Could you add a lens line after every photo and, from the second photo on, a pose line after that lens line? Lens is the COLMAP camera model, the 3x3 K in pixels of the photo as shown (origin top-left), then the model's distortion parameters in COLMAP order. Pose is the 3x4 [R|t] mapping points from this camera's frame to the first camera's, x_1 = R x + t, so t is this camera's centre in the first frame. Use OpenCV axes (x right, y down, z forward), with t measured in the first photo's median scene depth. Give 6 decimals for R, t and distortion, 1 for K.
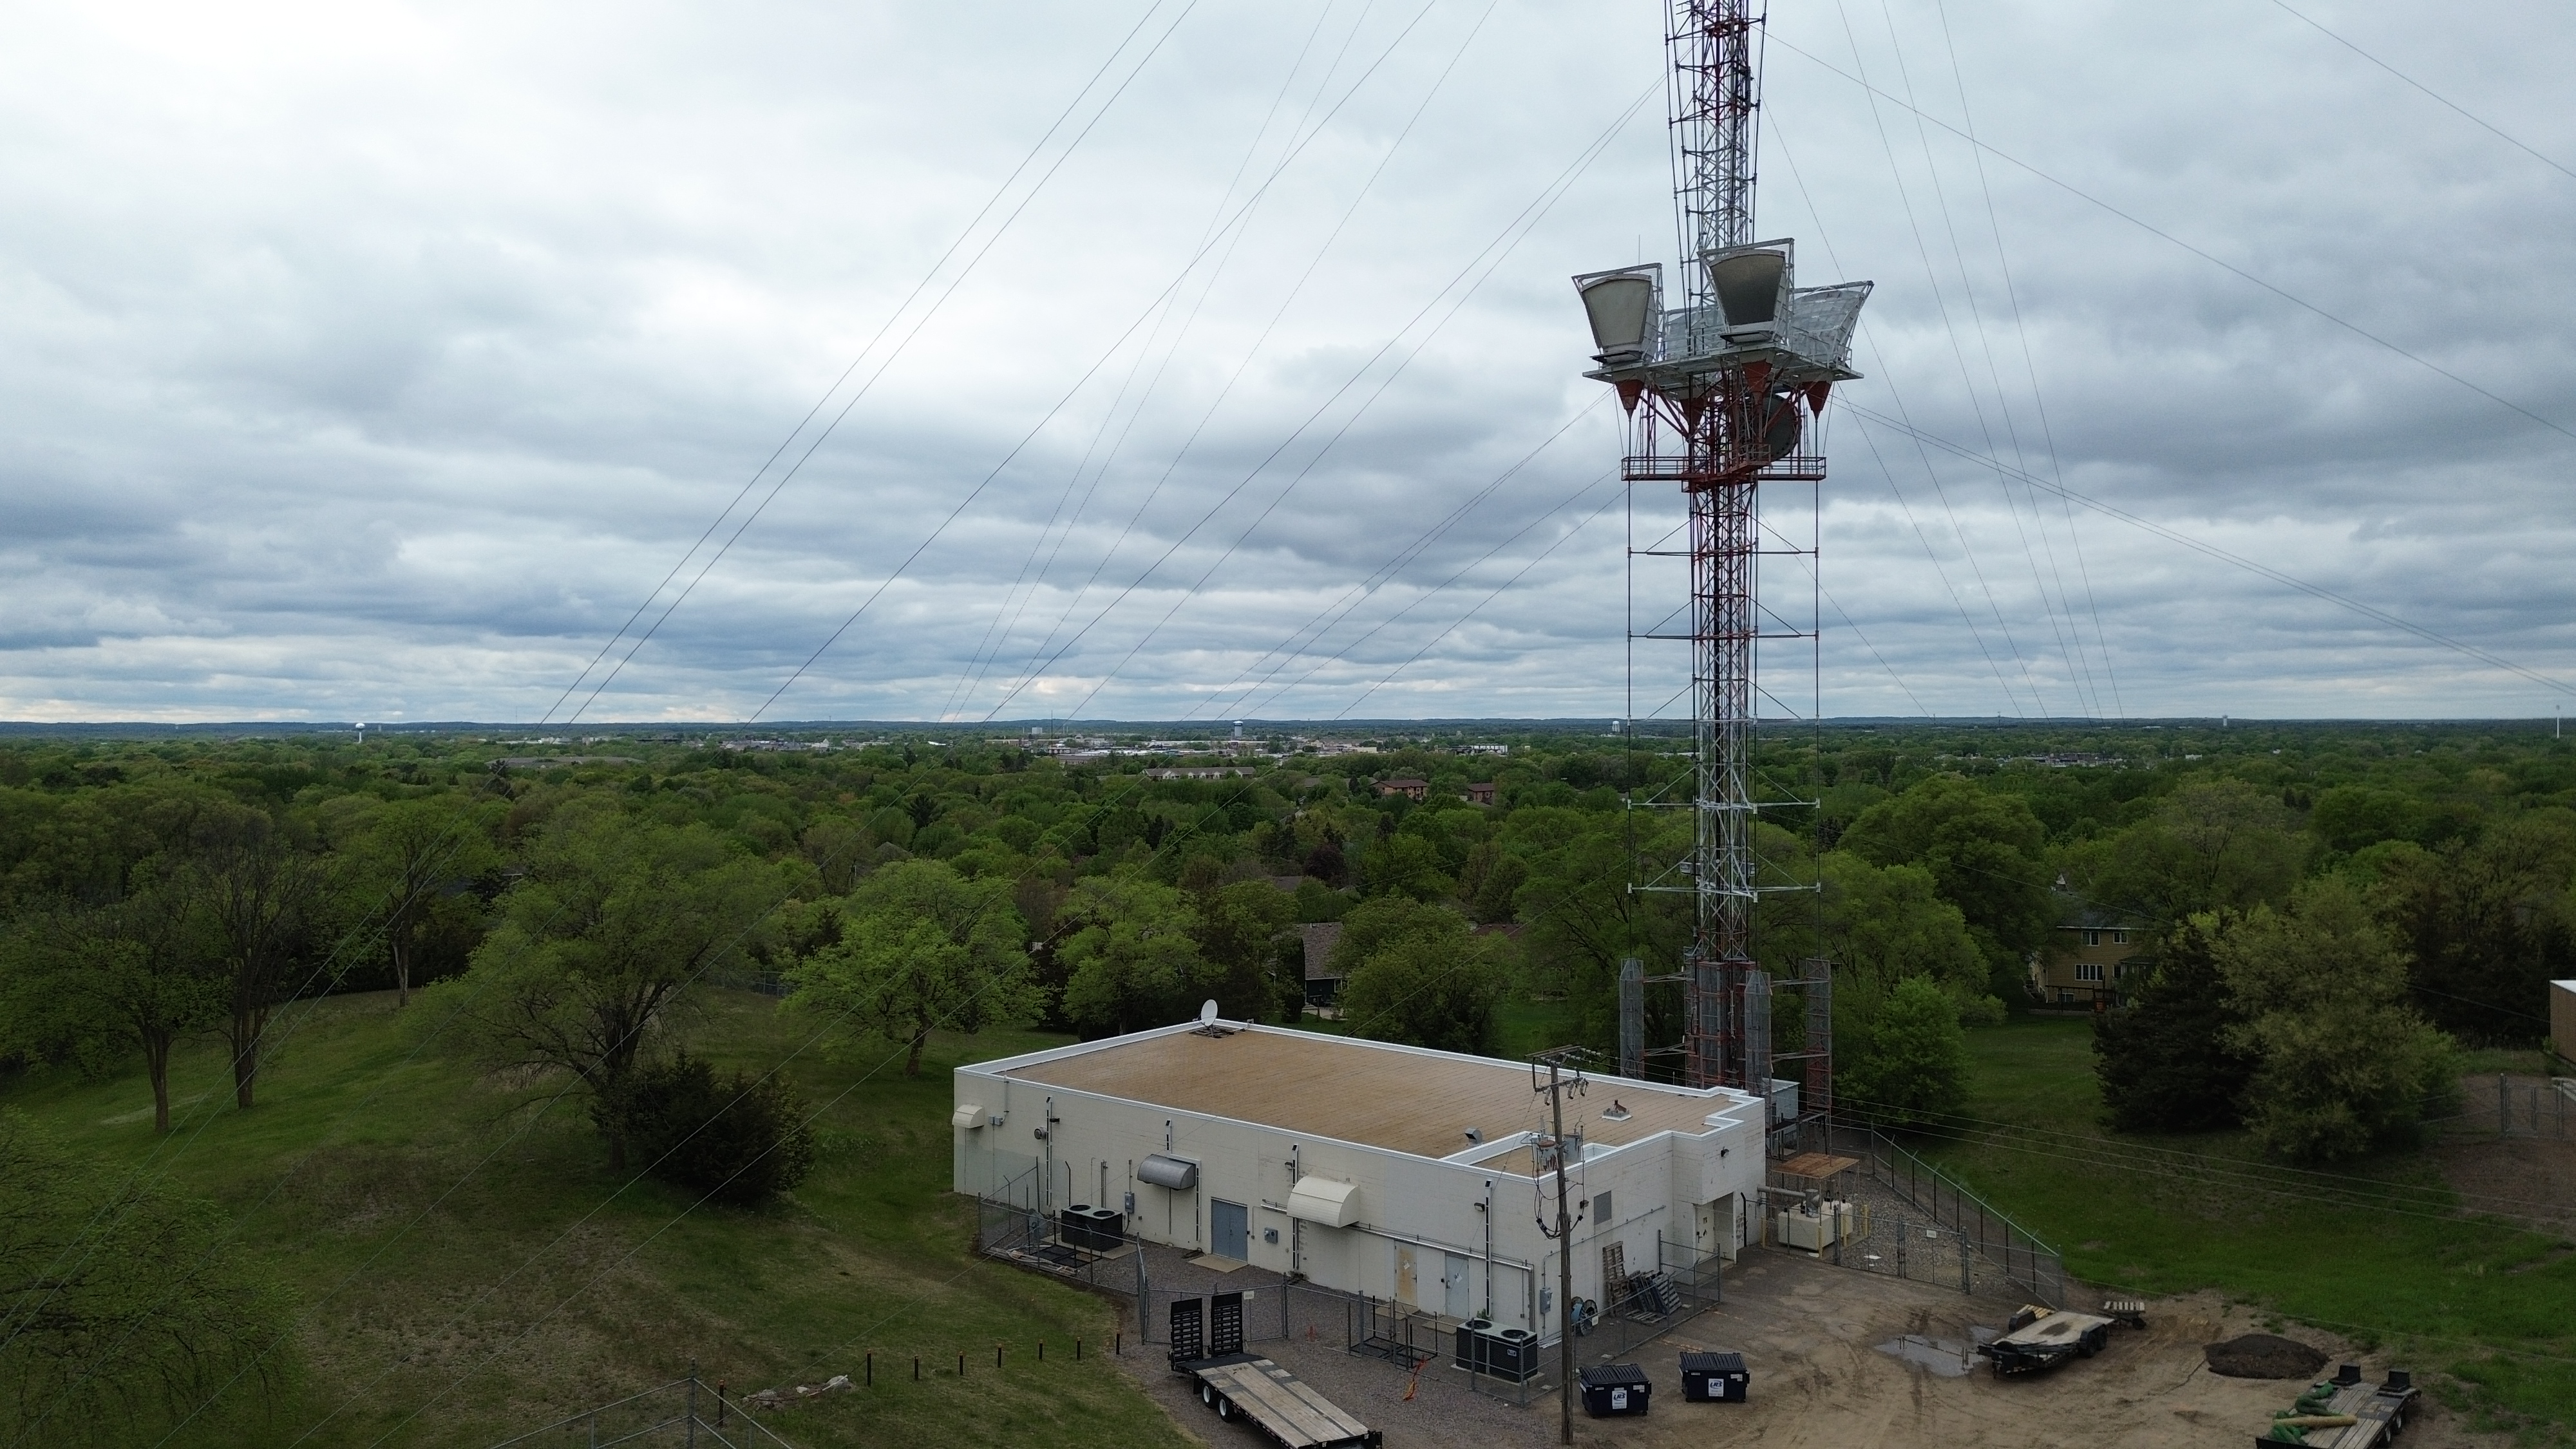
lens RADIAL K [[1810.0, 0, 1285.5], [0, 1810.0, 724.3], [0, 0, 1]] dist [0.084891, -0.085858]
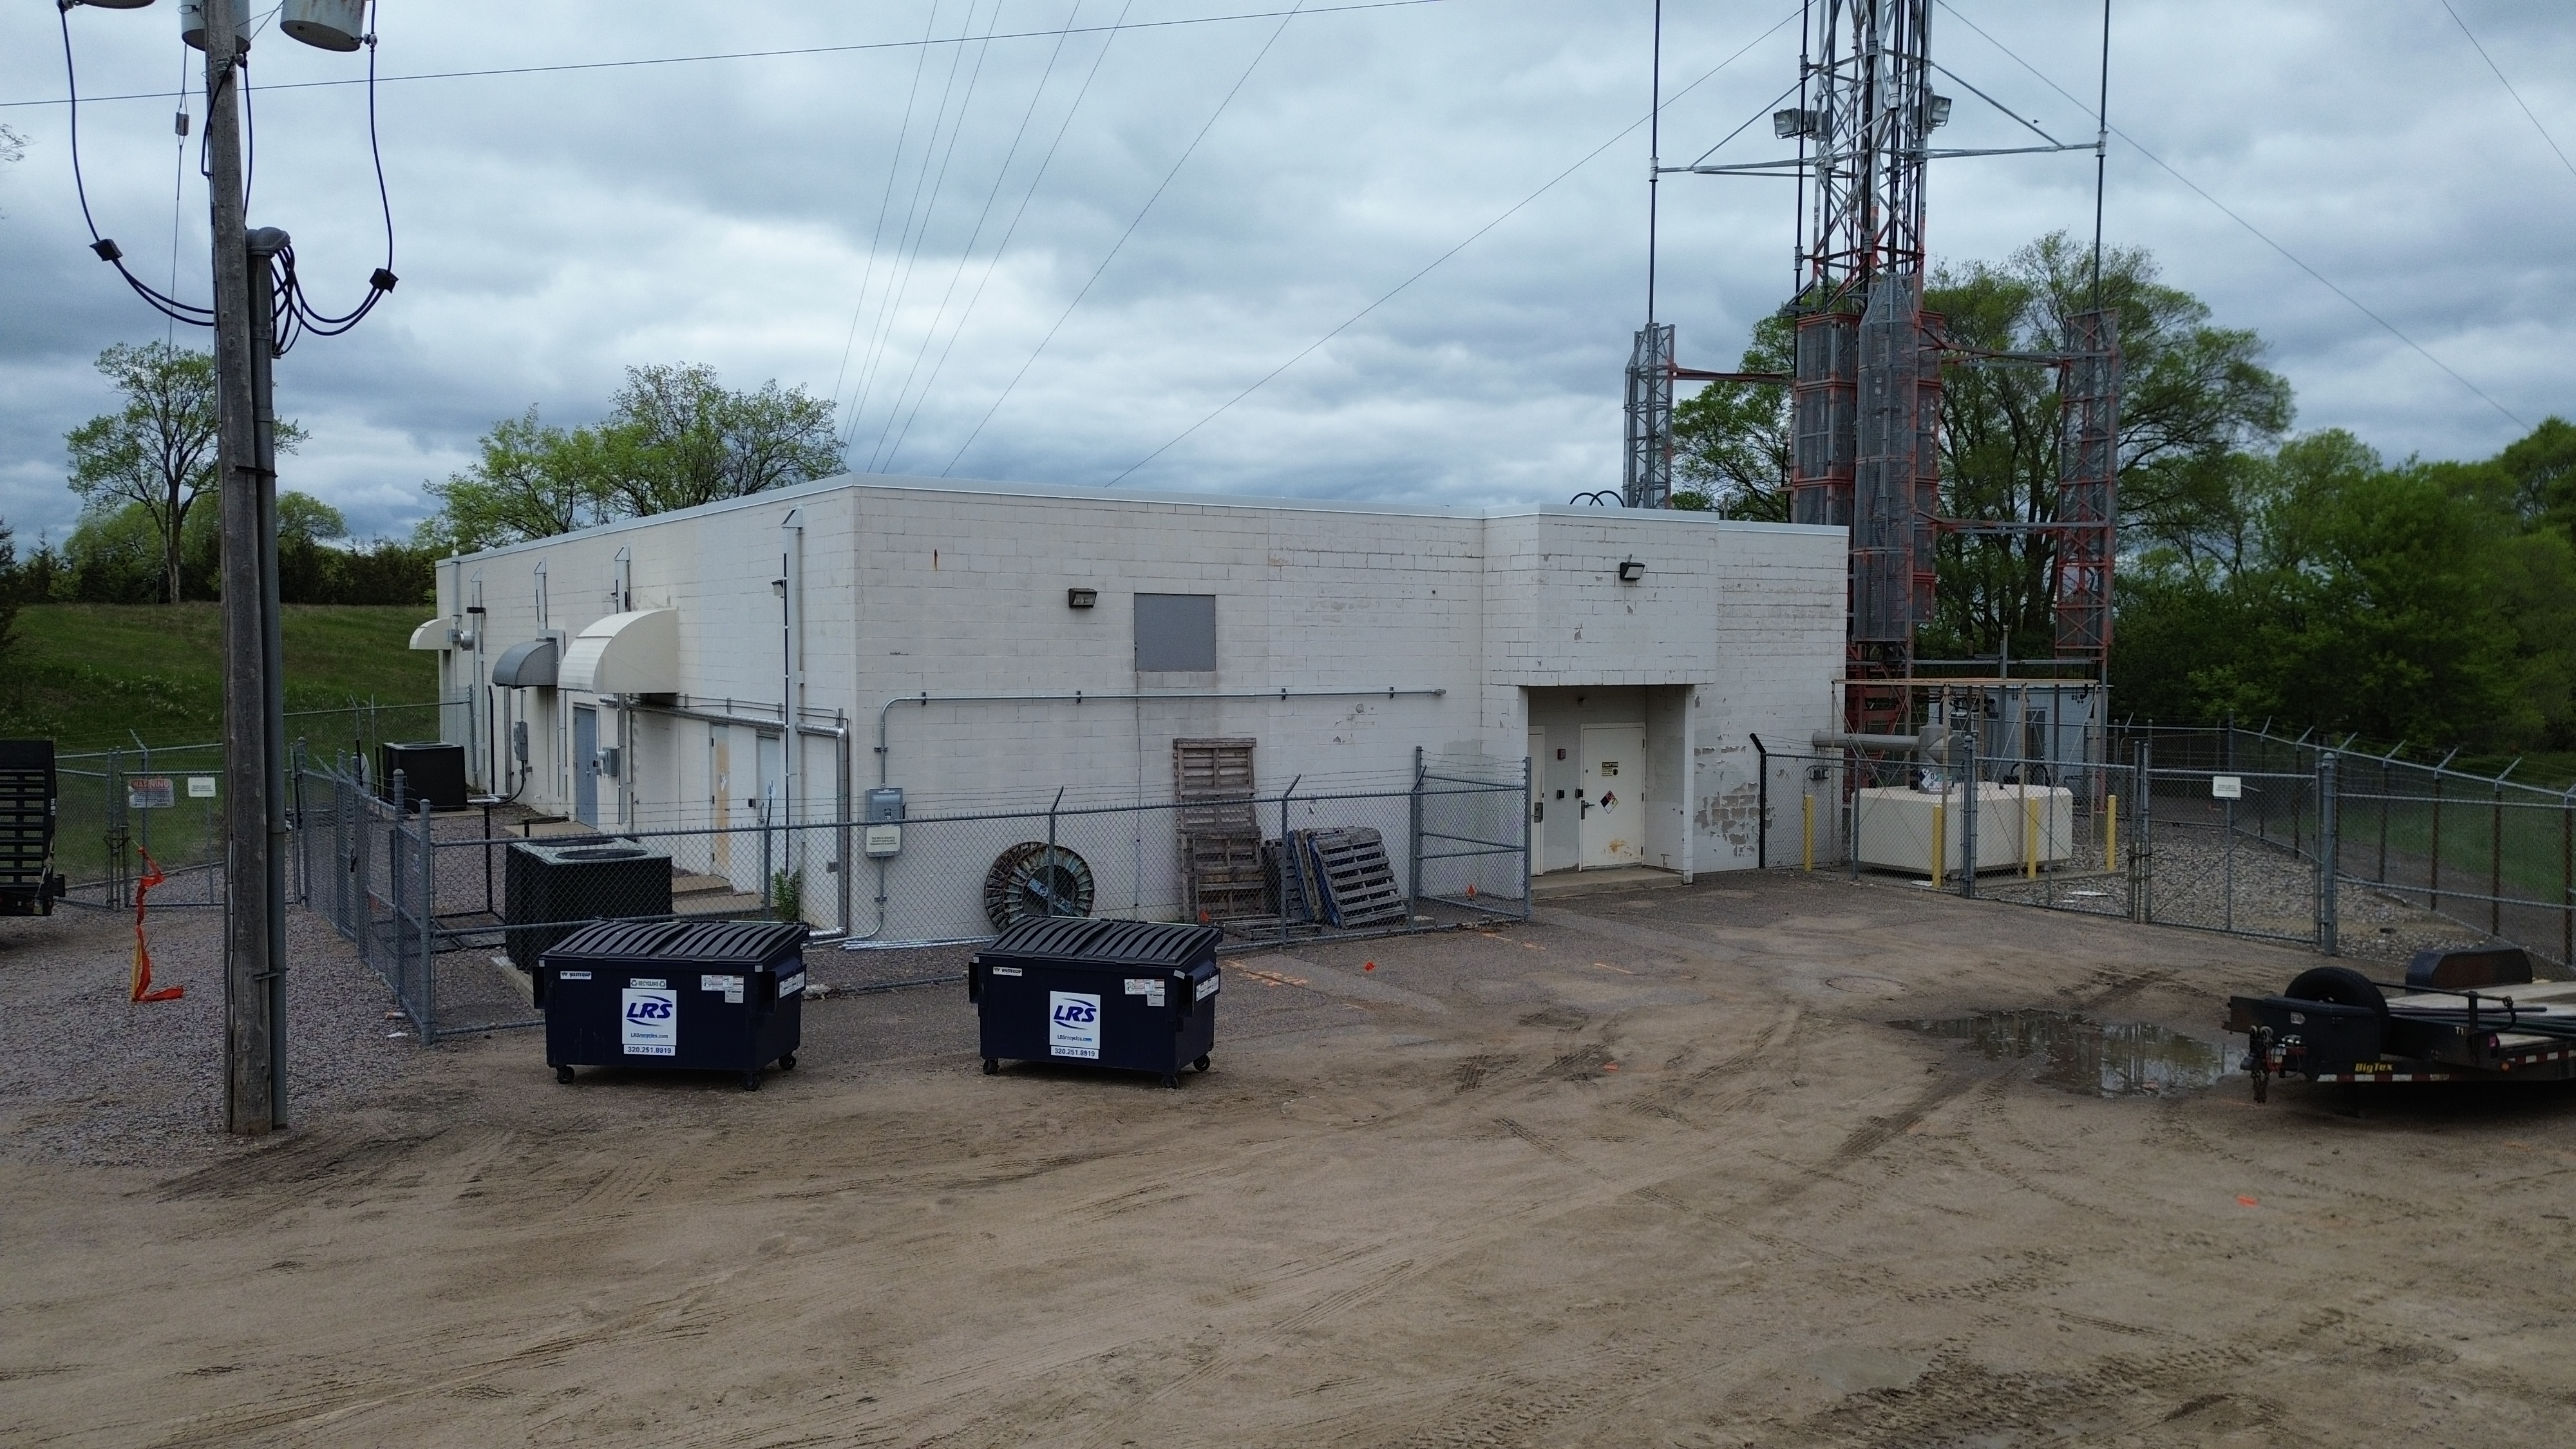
lens RADIAL K [[1781.0, 0, 1280.4], [0, 1781.0, 694.7], [0, 0, 1]] dist [0.081517, -0.086068]
pose [[0.955337, 0.015344, -0.295119, 0.266335], [-0.008550, 0.999668, 0.024299, 0.238800], [0.295394, -0.020691, 0.955151, 0.590635]]
